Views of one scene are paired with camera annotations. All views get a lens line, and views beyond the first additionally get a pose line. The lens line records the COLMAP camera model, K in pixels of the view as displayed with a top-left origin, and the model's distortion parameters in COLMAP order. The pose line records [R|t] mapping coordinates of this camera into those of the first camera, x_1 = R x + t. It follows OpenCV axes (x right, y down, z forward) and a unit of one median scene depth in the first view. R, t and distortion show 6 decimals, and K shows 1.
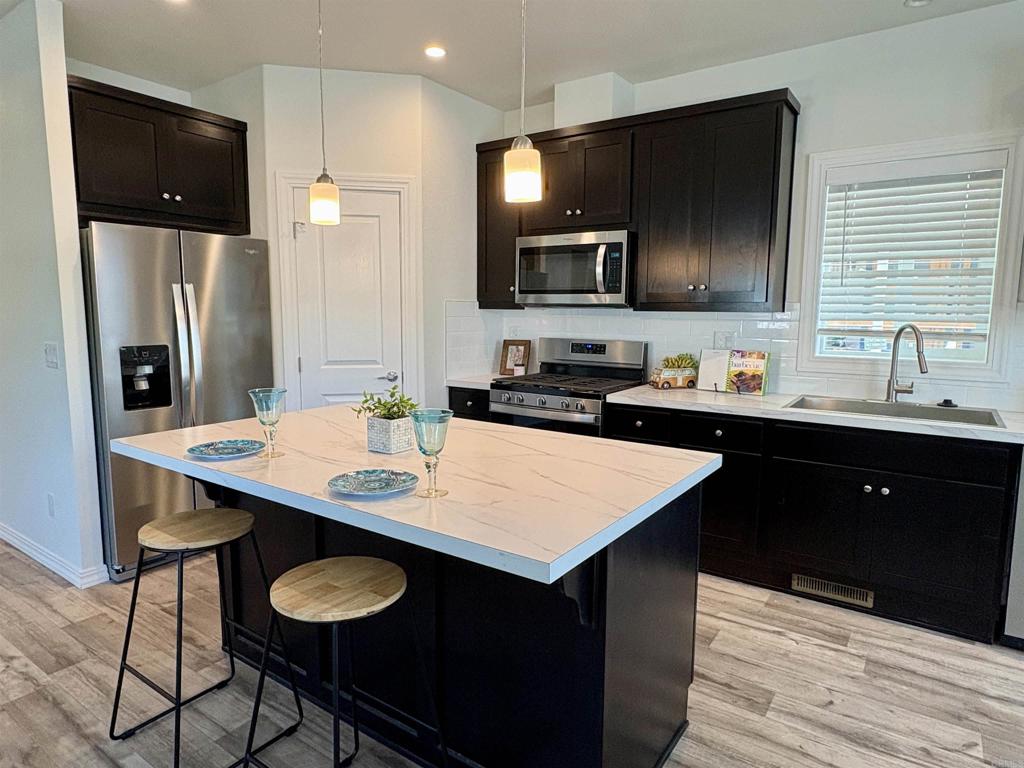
lens RADIAL K [[577.7, 0, 530.9], [0, 577.7, 382.7], [0, 0, 1]] dist [-0.001047, -0.000870]
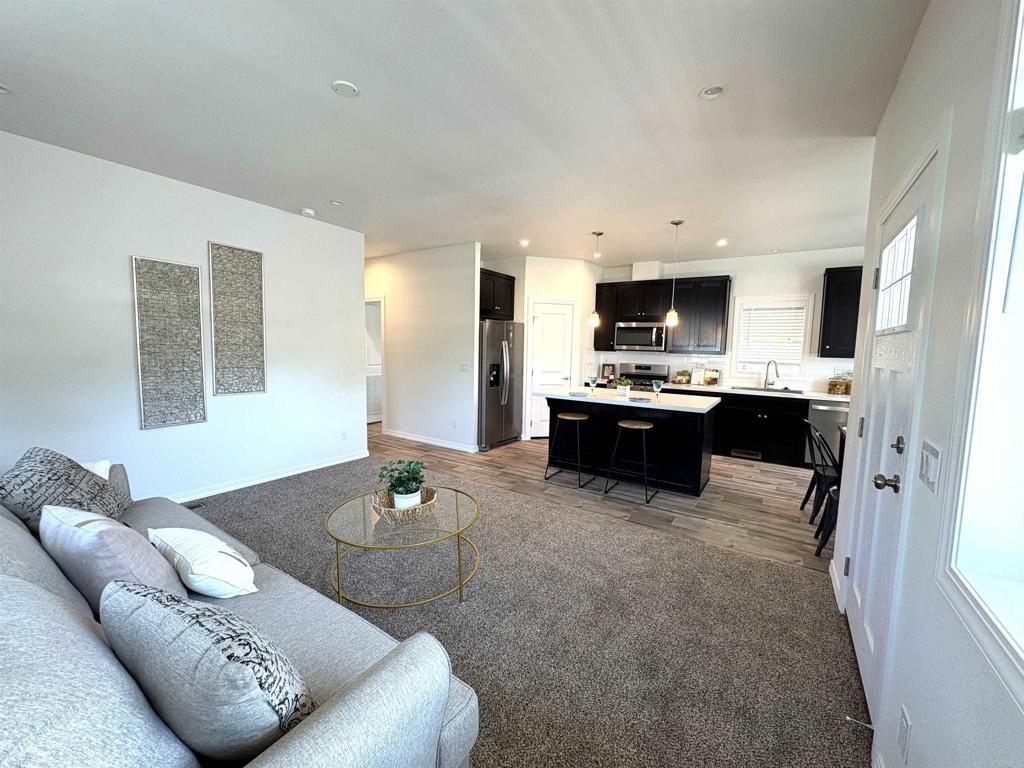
lens RADIAL K [[409.9, 0, 512.0], [0, 409.9, 384.0], [0, 0, 1]] dist [-0.000890, -0.000101]
pose [[0.999522, 0.012850, 0.028111, -0.564589], [-0.012015, 0.999488, -0.029651, 0.075726], [-0.028477, 0.029299, 0.999165, -0.807456]]
